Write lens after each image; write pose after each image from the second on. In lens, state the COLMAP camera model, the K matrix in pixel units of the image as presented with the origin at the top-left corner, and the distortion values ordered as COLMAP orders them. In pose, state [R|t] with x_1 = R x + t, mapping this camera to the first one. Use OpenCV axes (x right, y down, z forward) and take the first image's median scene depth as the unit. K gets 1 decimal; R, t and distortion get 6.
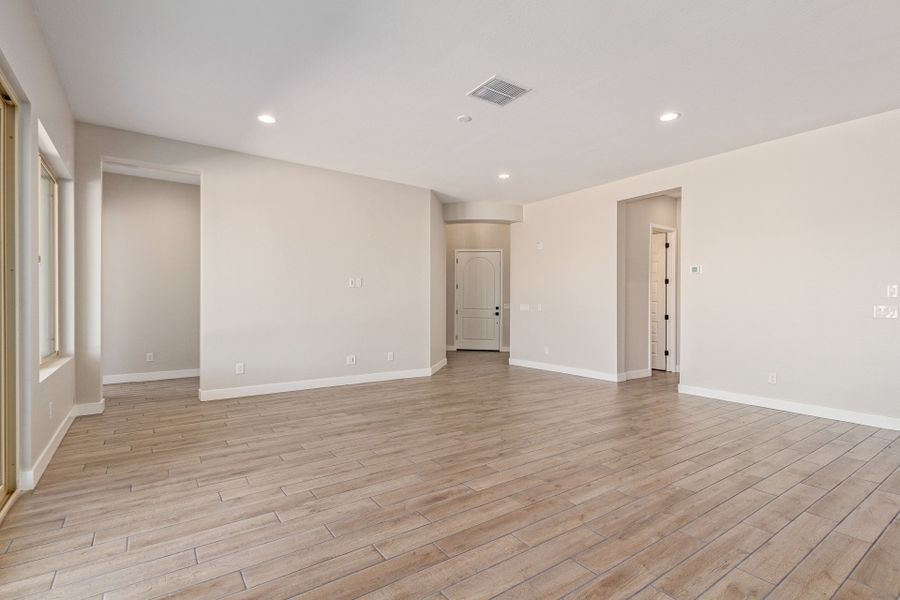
lens RADIAL K [[419.2, 0, 446.9], [0, 419.2, 298.9], [0, 0, 1]] dist [0.012014, 0.000042]
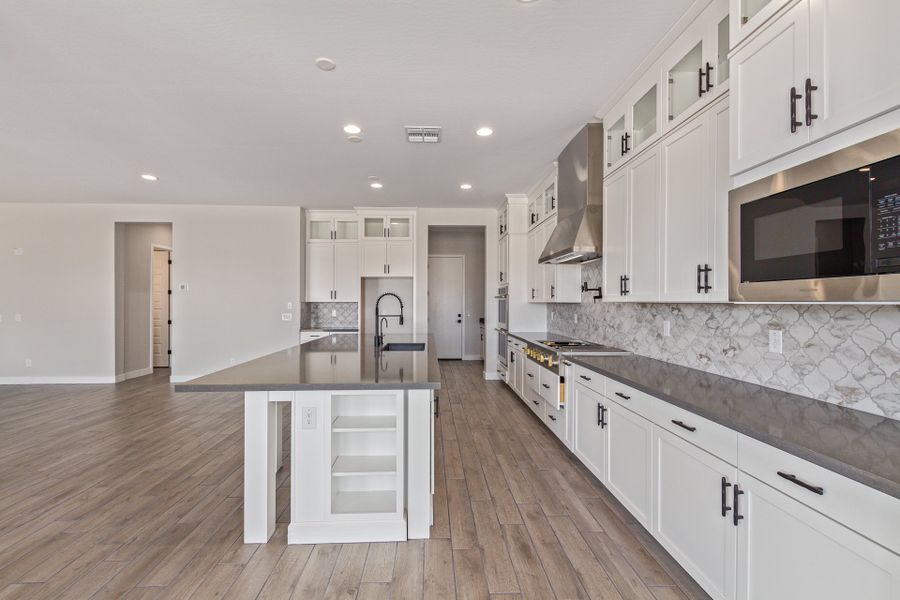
lens RADIAL K [[419.2, 0, 446.9], [0, 419.2, 298.9], [0, 0, 1]] dist [0.012014, 0.000042]
pose [[0.544548, -0.001982, 0.838728, -0.059563], [-0.006276, 0.999960, 0.006438, -0.040669], [-0.838706, -0.008769, 0.544513, -0.363900]]
